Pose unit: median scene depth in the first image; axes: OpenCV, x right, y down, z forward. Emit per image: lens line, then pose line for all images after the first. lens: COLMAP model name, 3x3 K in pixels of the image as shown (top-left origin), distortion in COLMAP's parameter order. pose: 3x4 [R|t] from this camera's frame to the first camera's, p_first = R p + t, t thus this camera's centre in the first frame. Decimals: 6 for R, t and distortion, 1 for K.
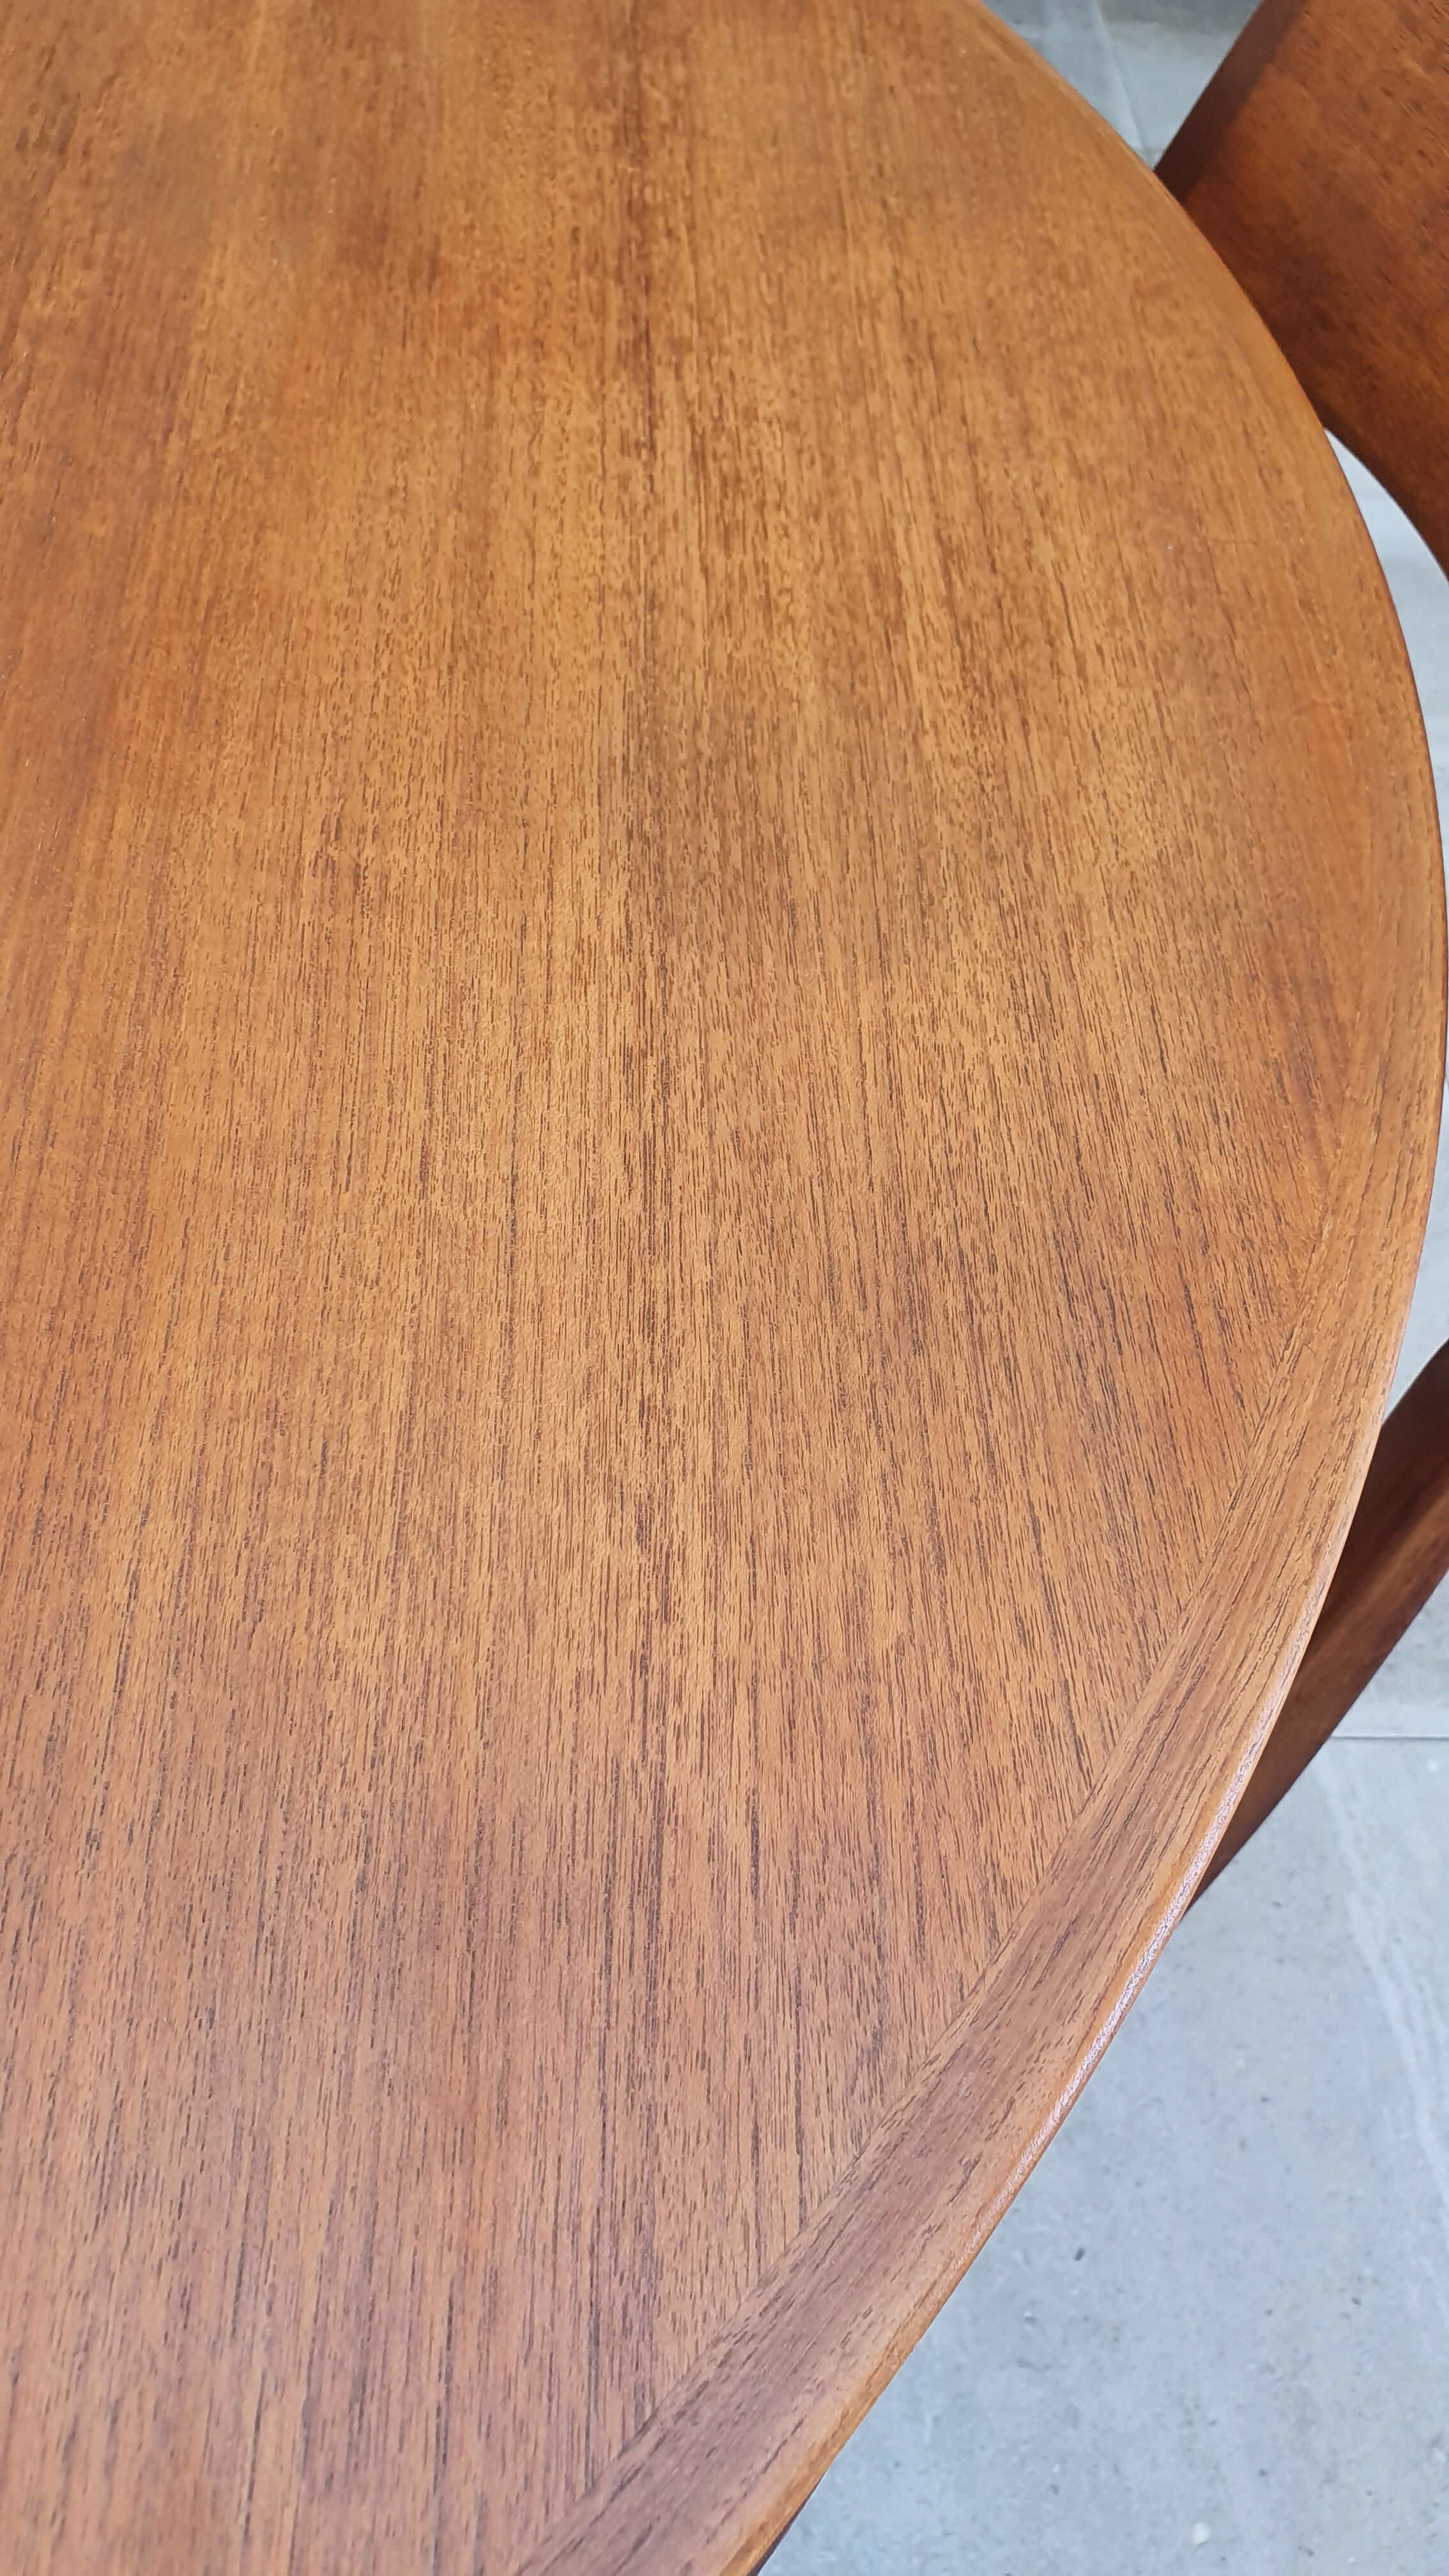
lens RADIAL K [[2023.4, 0, 729.4], [0, 2023.4, 1272.8], [0, 0, 1]] dist [0.014328, -0.006444]
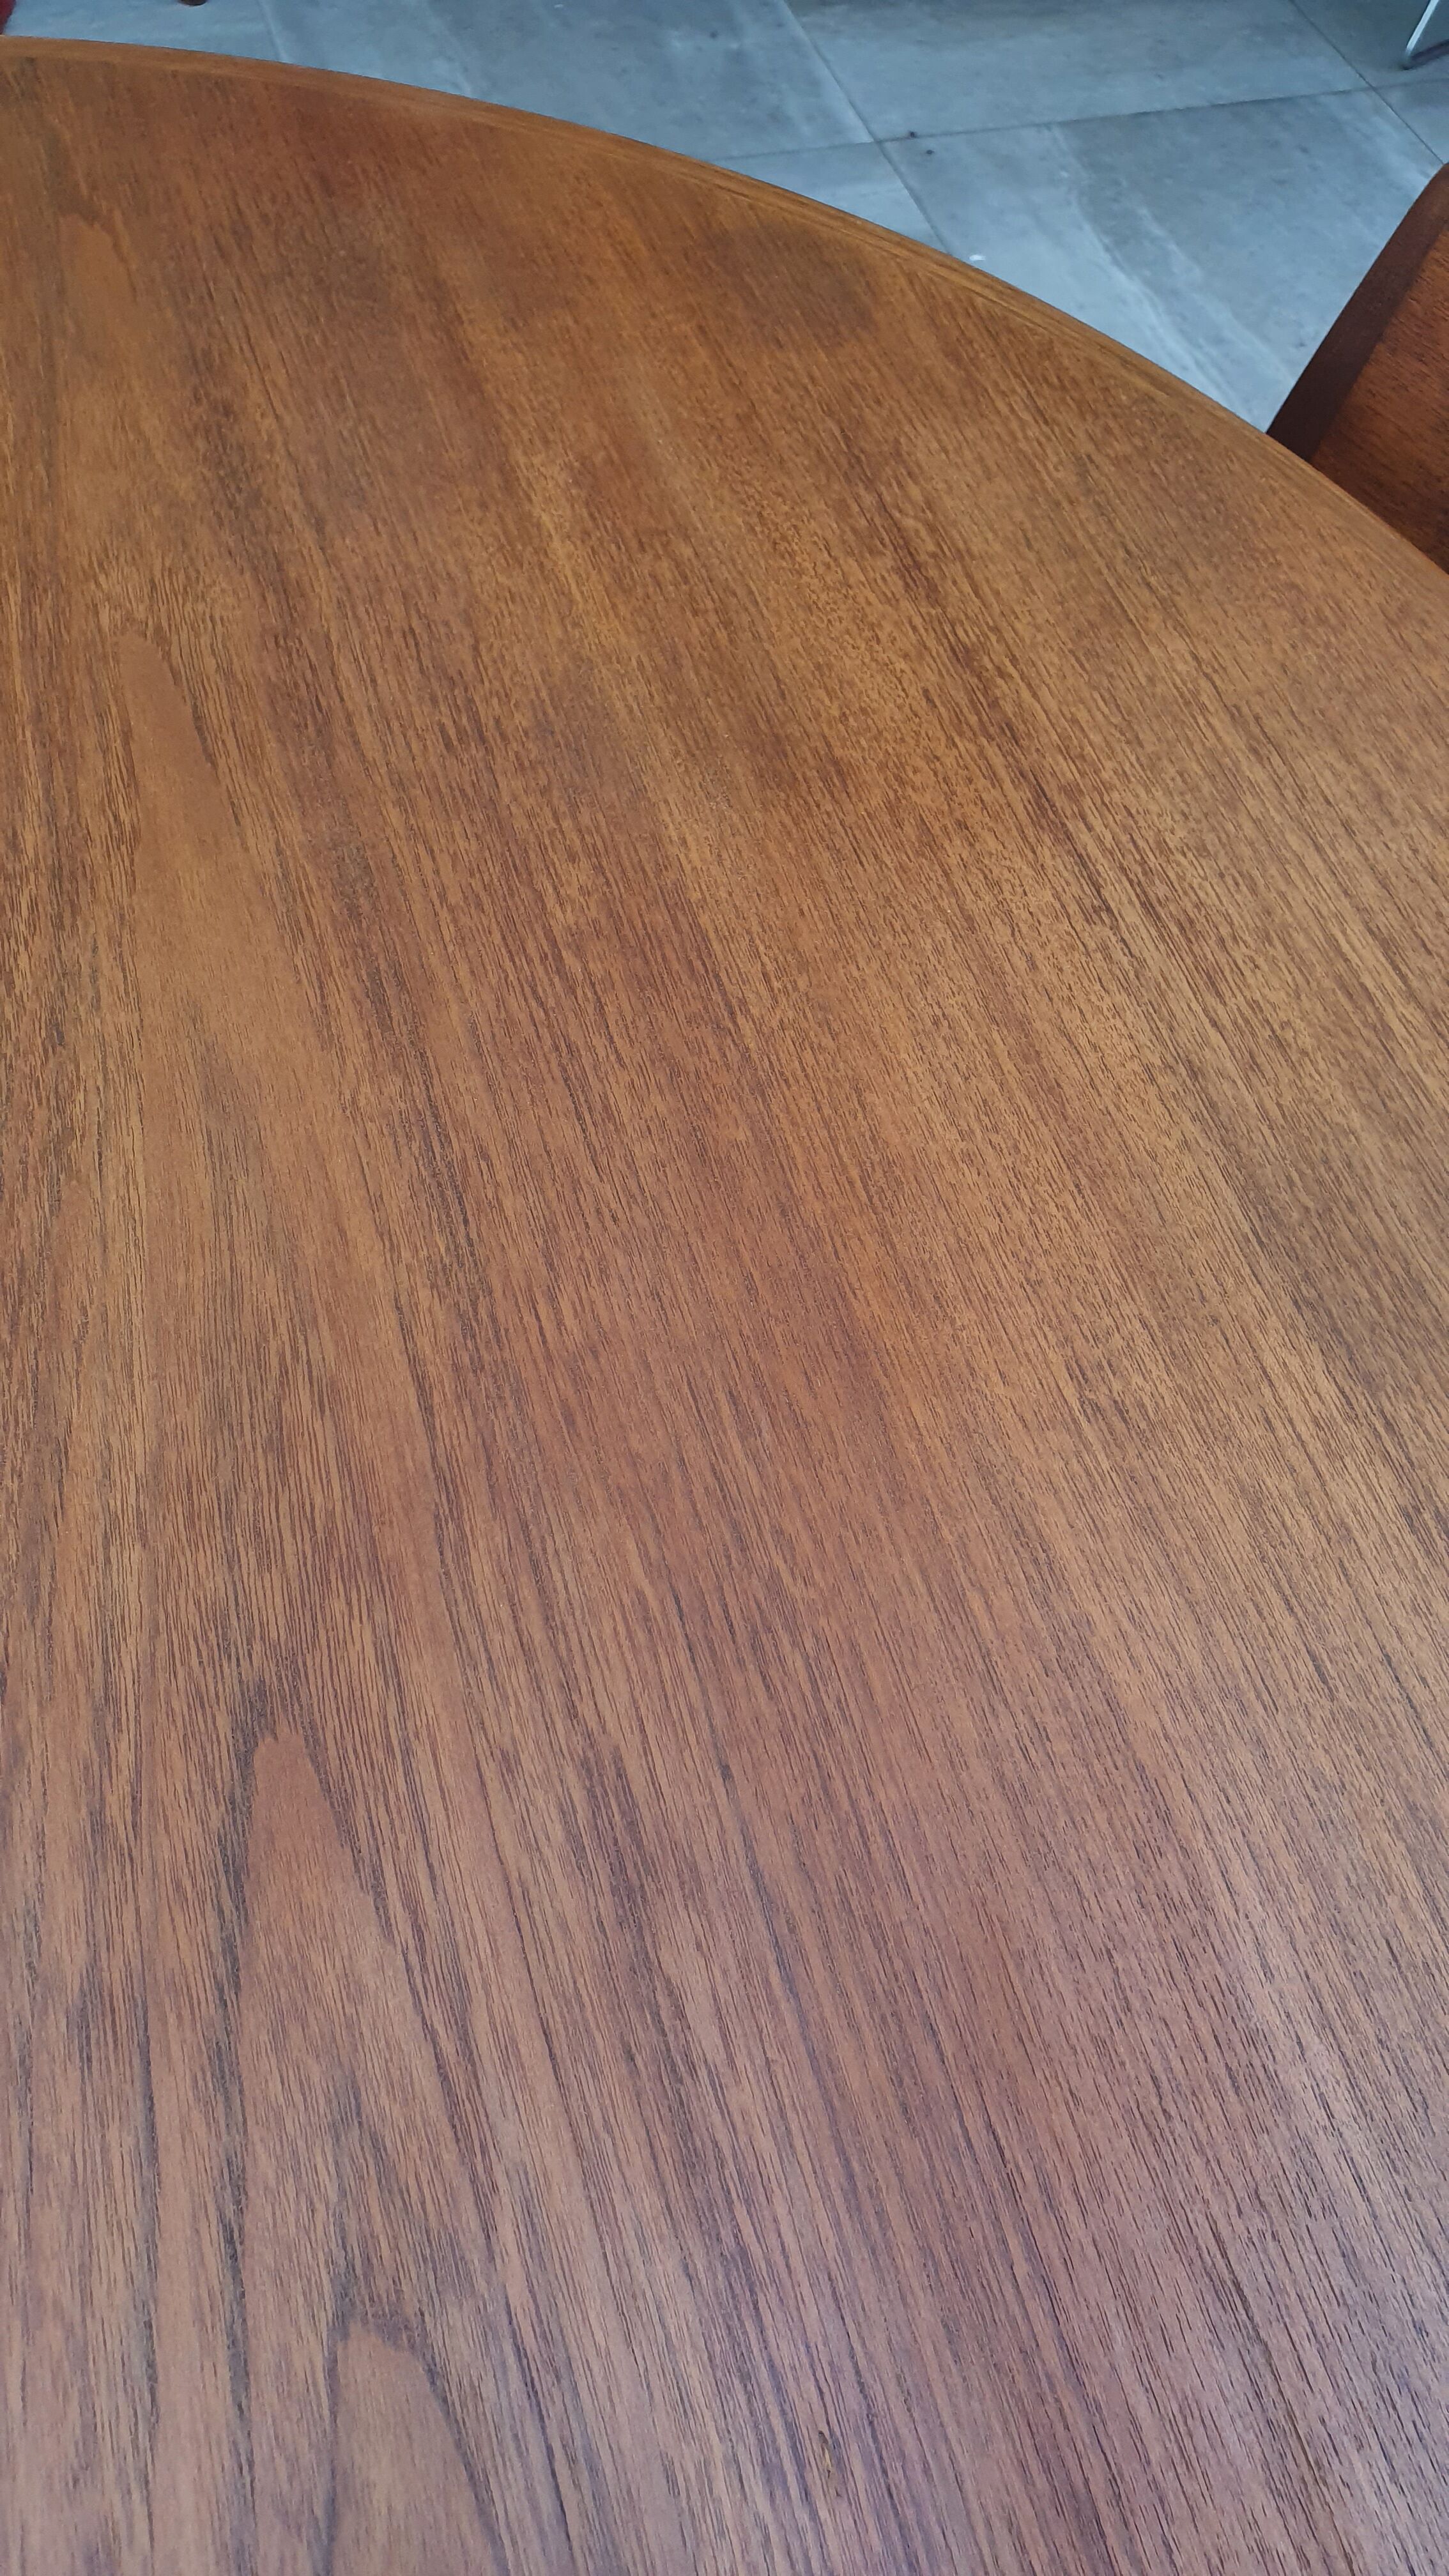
lens RADIAL K [[2023.4, 0, 706.7], [0, 2023.4, 1282.2], [0, 0, 1]] dist [0.014328, -0.006444]
pose [[0.966706, -0.247429, 0.065264, -0.392559], [0.244486, 0.968368, 0.049891, -0.318883], [-0.075544, -0.032273, 0.996620, -0.139782]]
